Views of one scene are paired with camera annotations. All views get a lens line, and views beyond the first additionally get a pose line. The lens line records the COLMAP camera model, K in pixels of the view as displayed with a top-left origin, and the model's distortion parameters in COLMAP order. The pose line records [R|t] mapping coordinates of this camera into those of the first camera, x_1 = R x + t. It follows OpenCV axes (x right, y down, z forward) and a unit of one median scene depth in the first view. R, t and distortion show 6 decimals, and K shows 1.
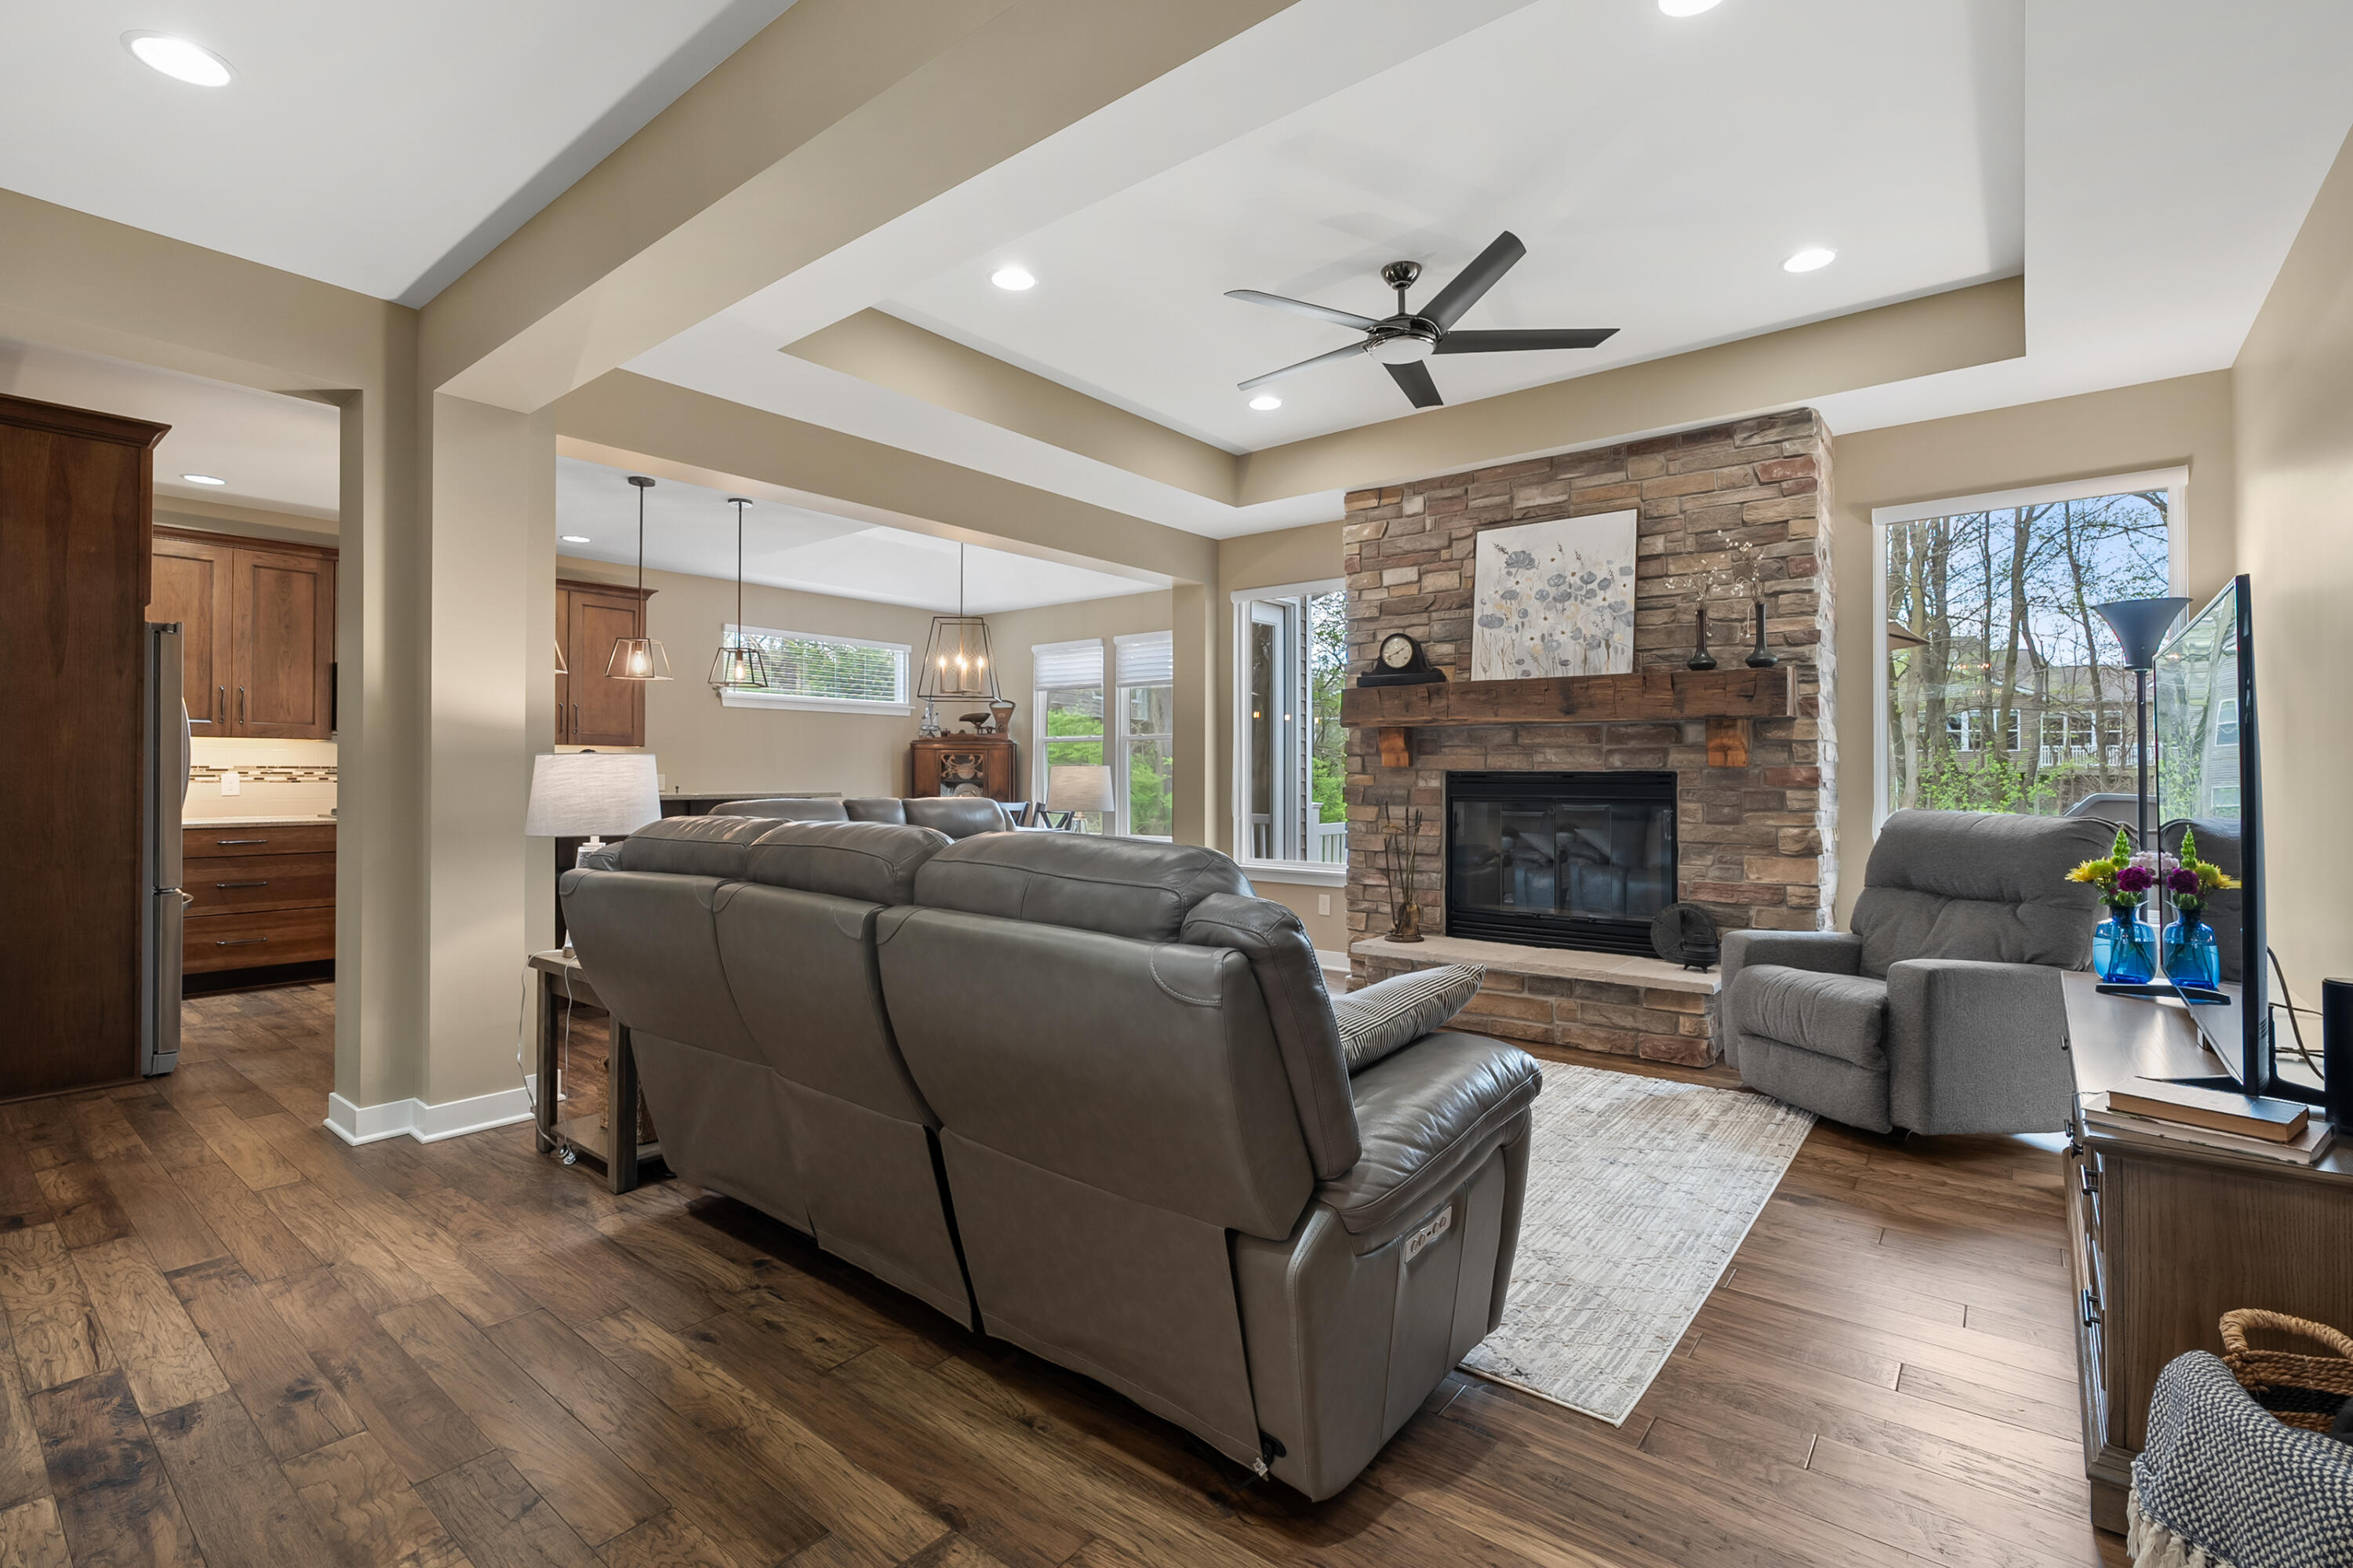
lens RADIAL K [[1064.8, 0, 1161.0], [0, 1064.8, 765.0], [0, 0, 1]] dist [-0.004202, 0.000452]
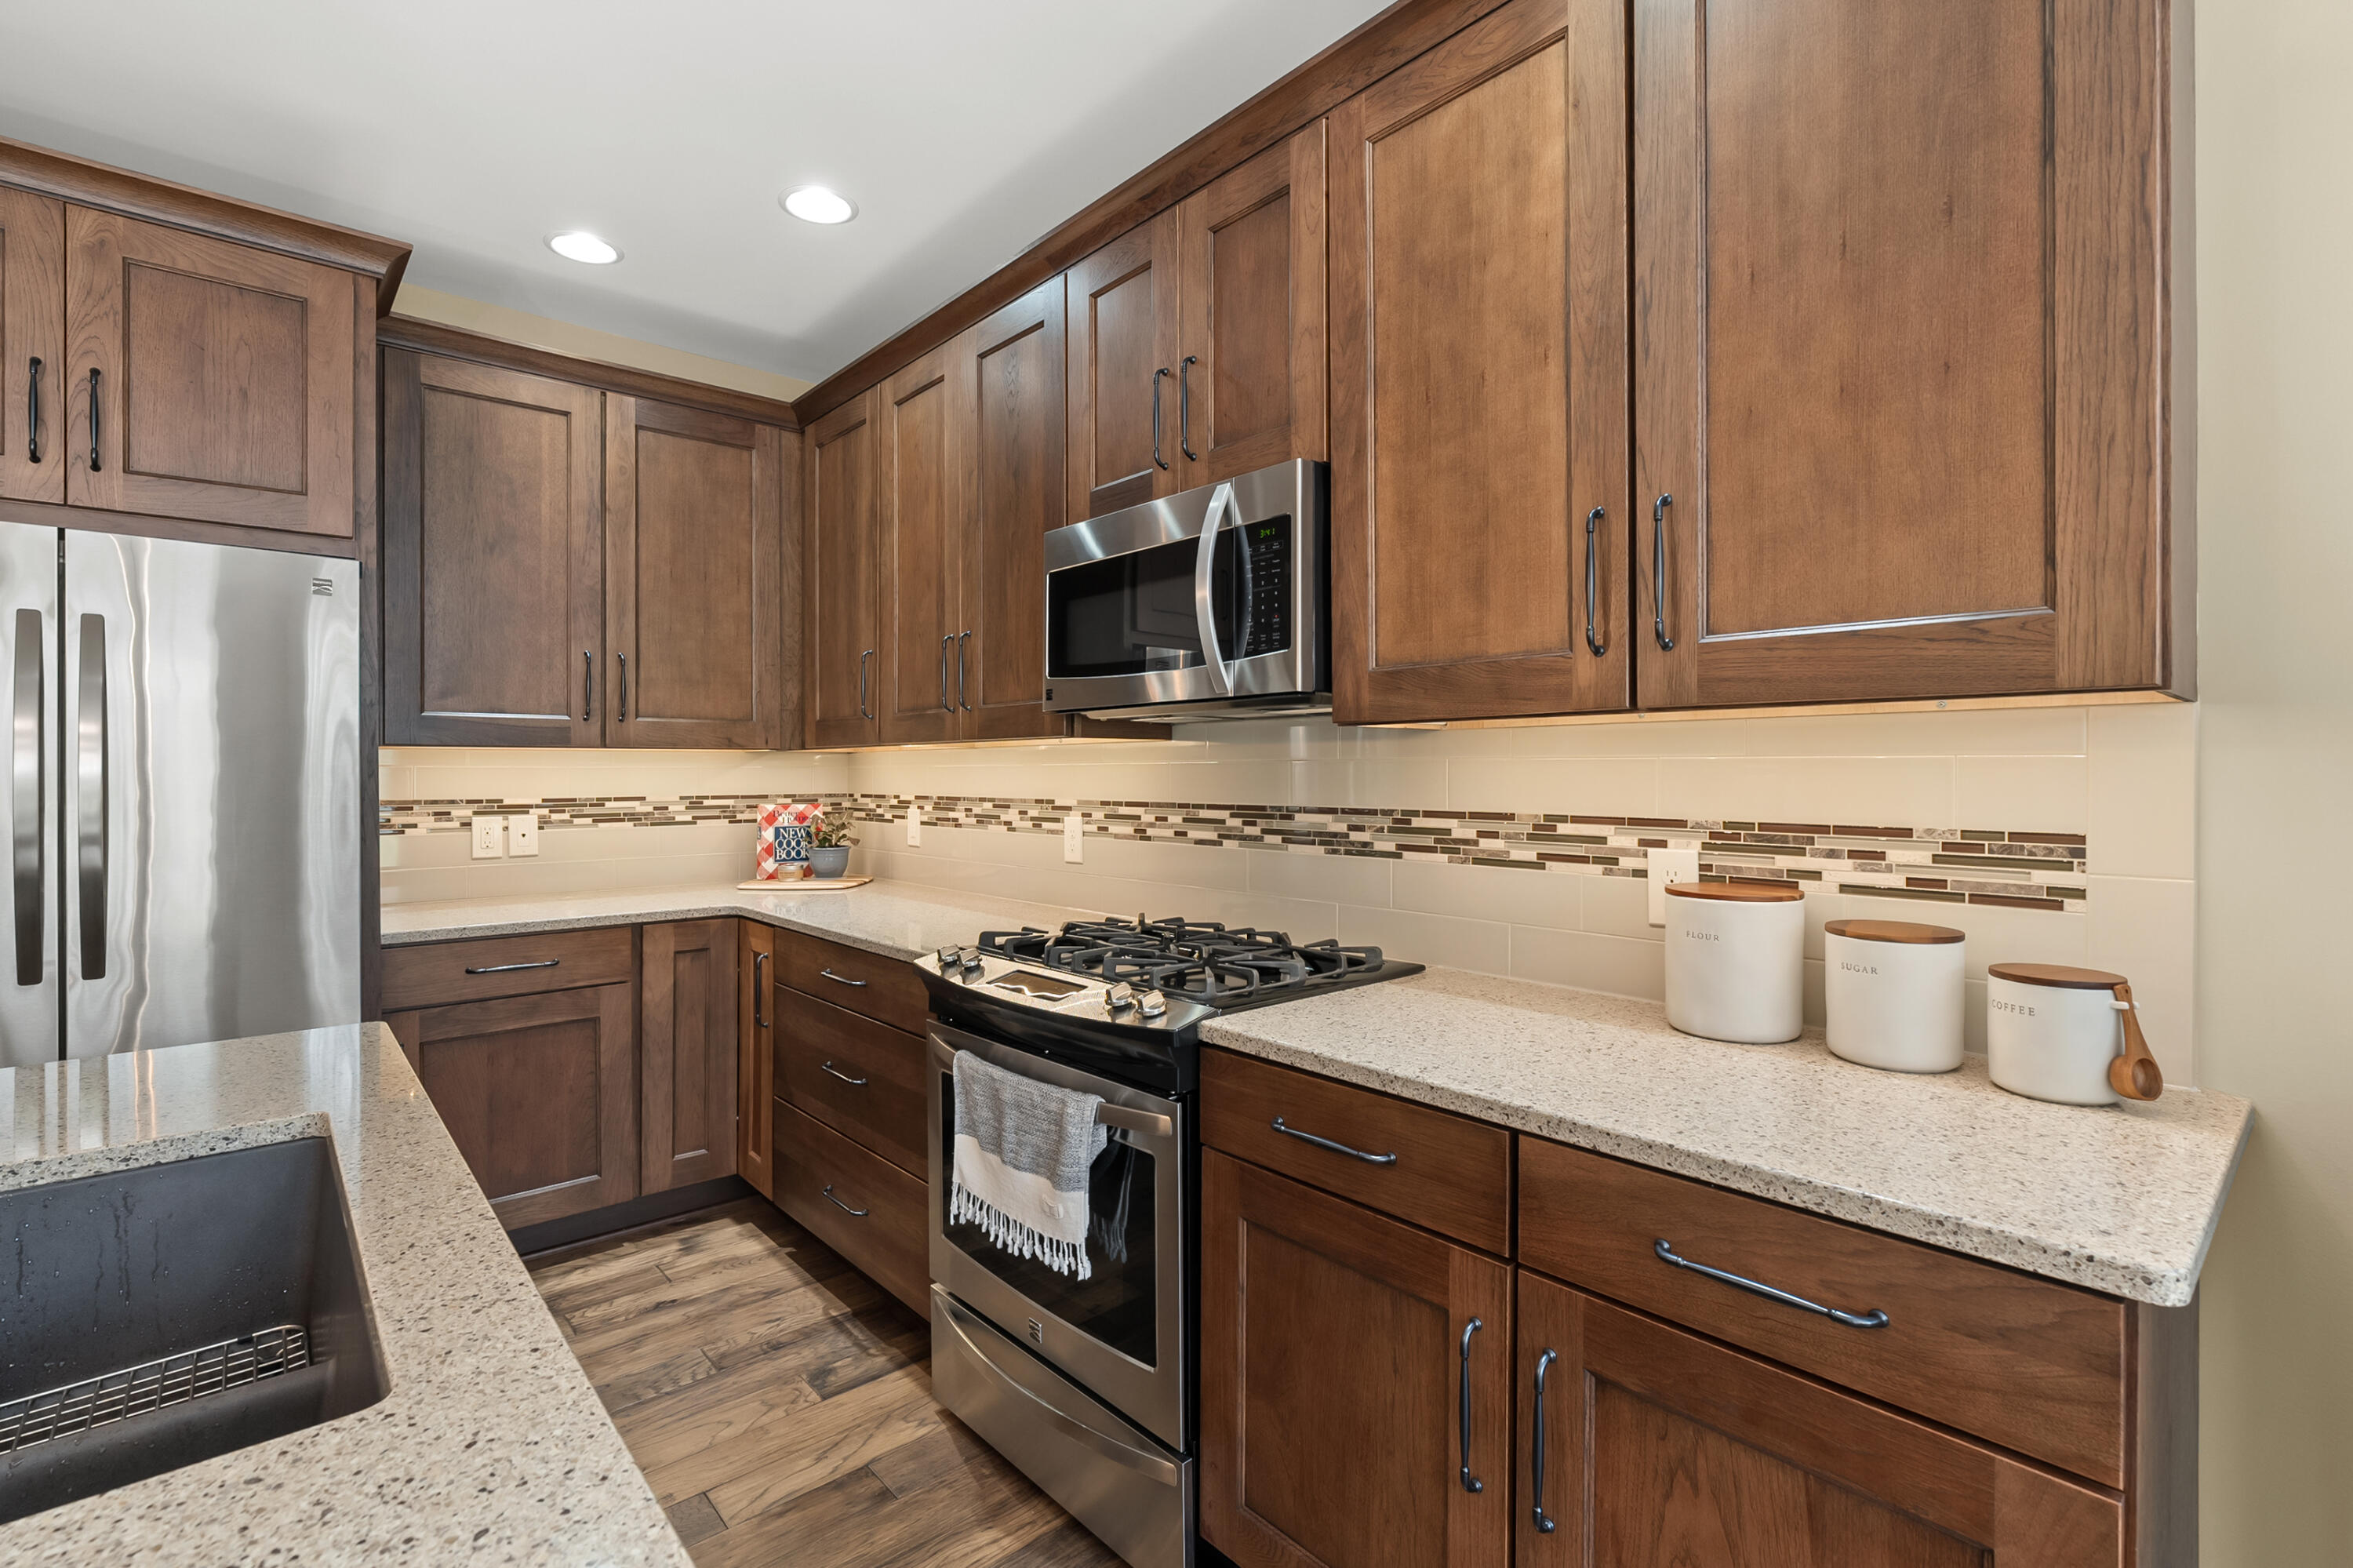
lens RADIAL K [[1064.8, 0, 1169.6], [0, 1064.8, 770.1], [0, 0, 1]] dist [-0.004202, 0.000452]
pose [[-0.156728, -0.001472, -0.987641, -0.515571], [0.014523, 0.999887, -0.003795, -0.012427], [0.987535, -0.014938, -0.156689, 1.396236]]
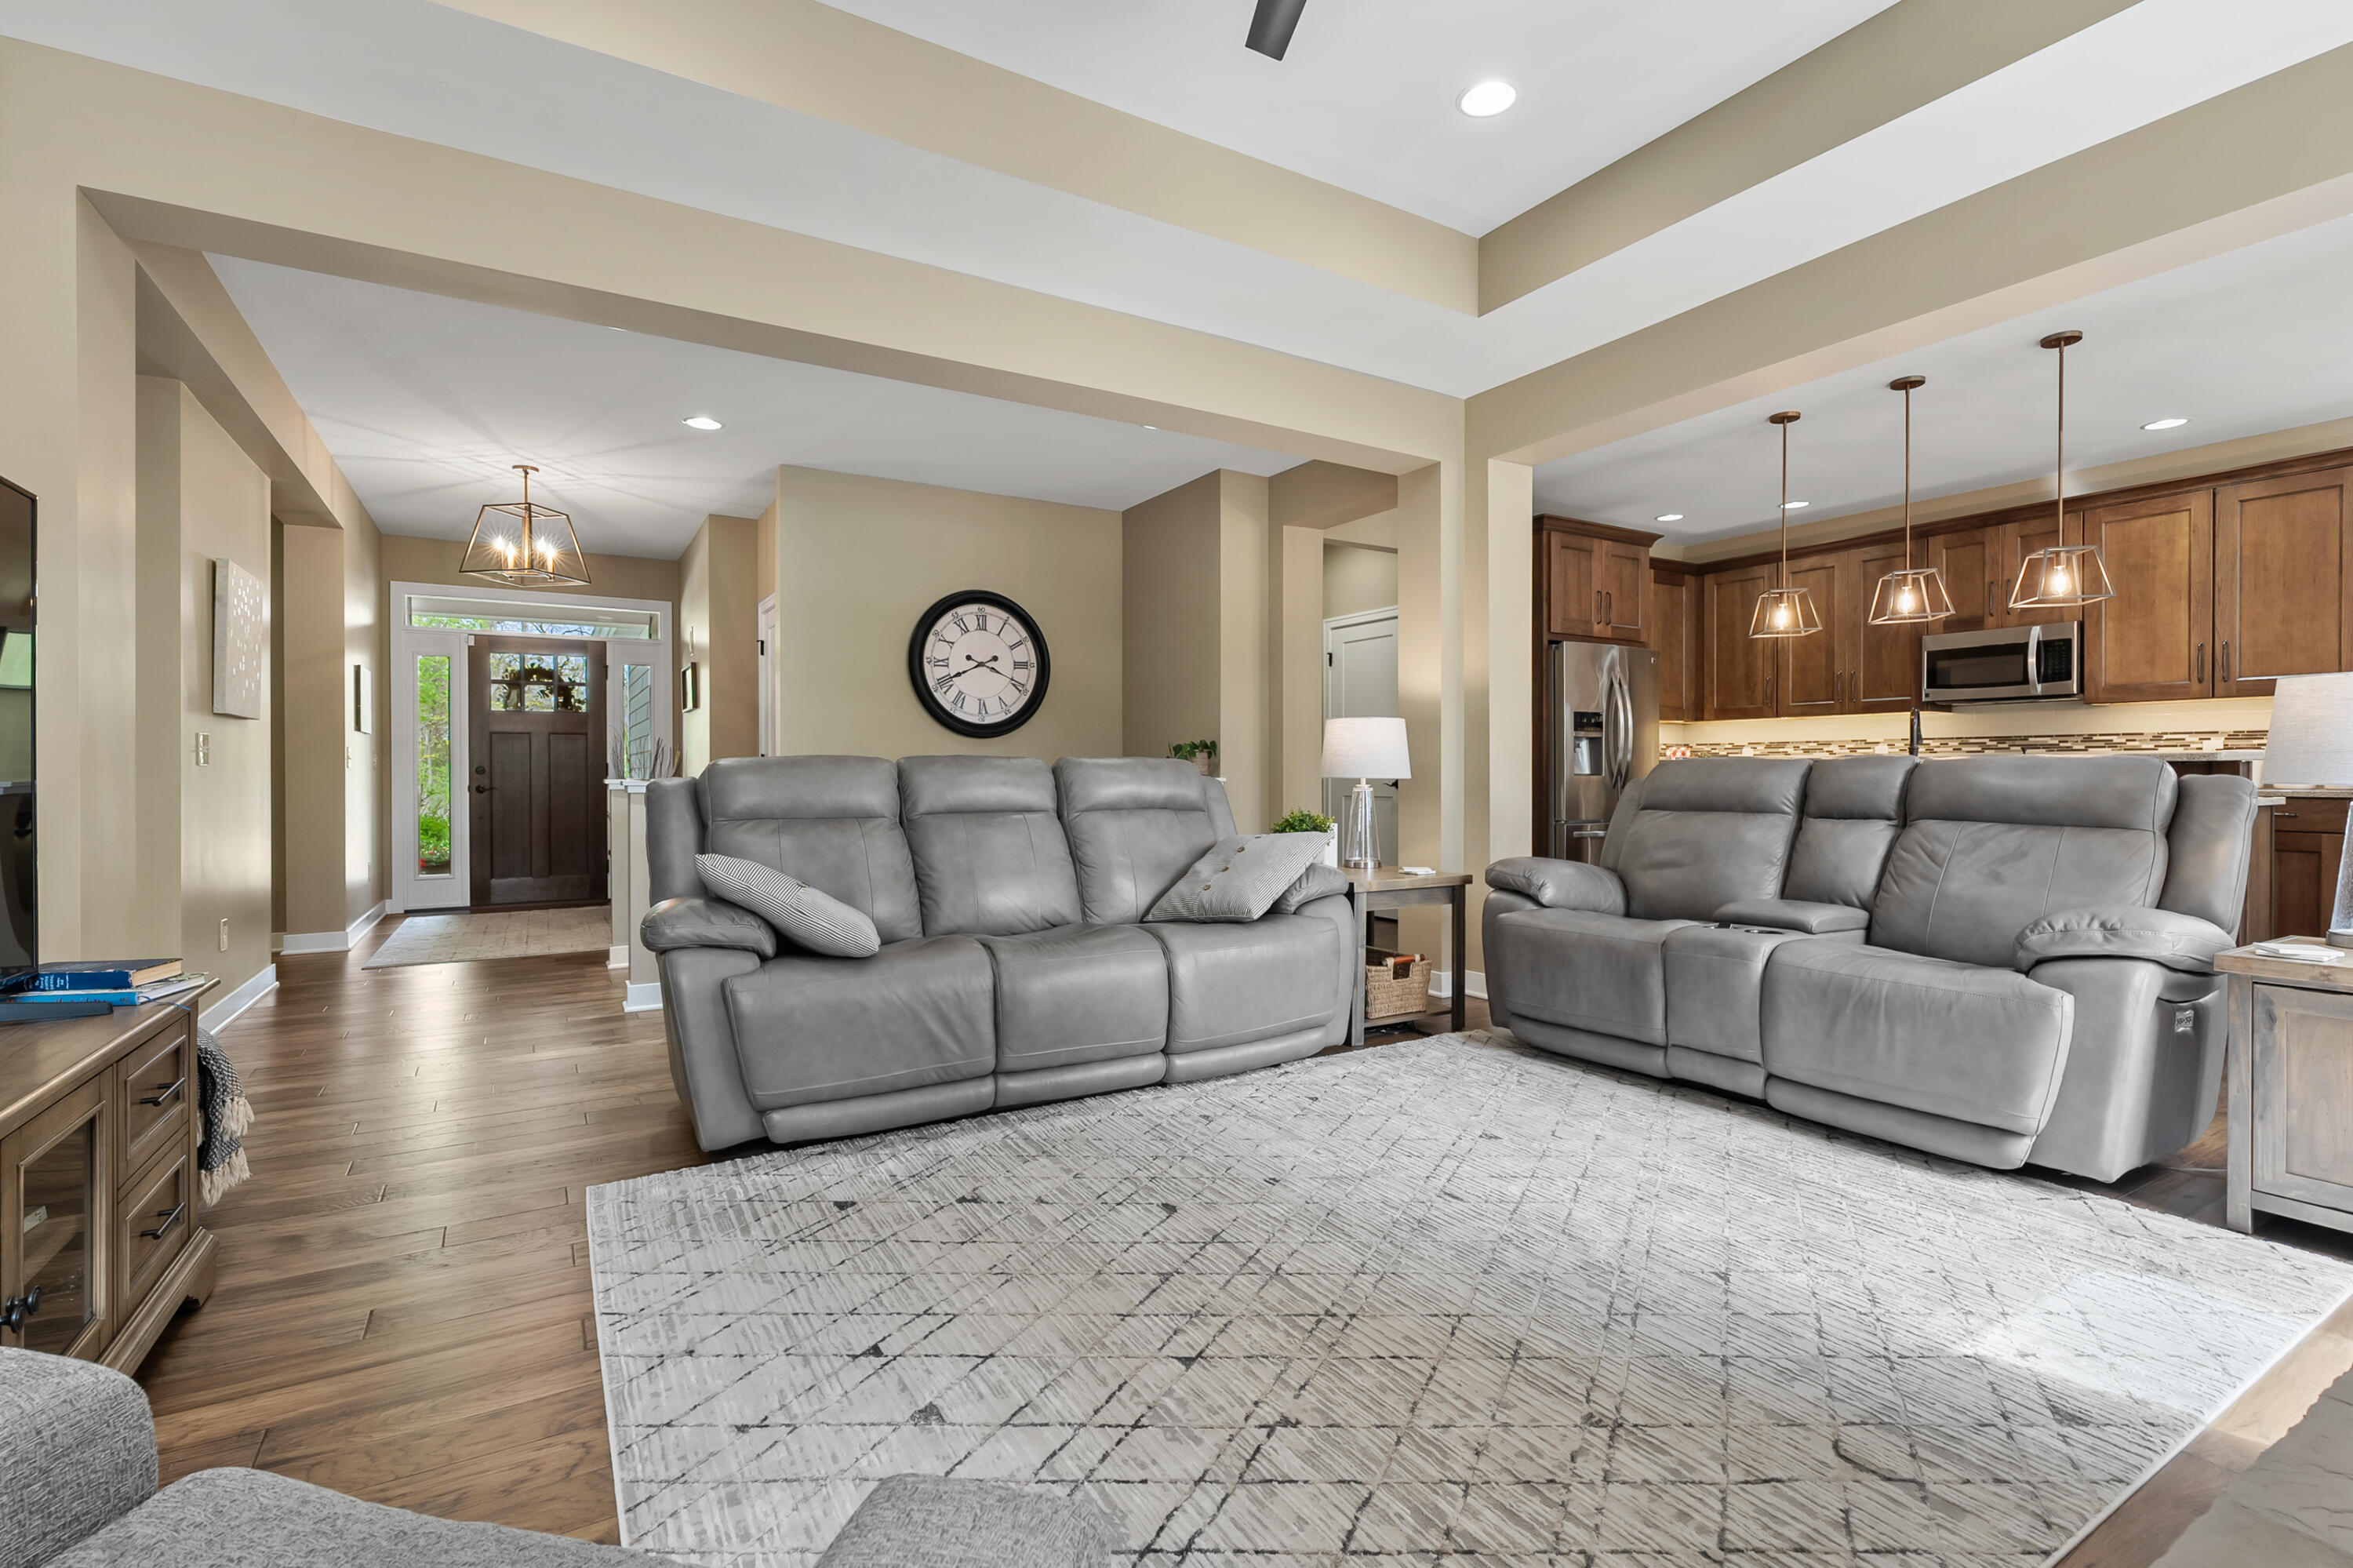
lens RADIAL K [[1064.8, 0, 1170.9], [0, 1064.8, 778.5], [0, 0, 1]] dist [-0.004202, 0.000452]
pose [[-0.340811, 0.005172, -0.940118, 0.564890], [0.010897, 0.999939, 0.001551, 0.041518], [0.940069, -0.009716, -0.340847, 0.840880]]
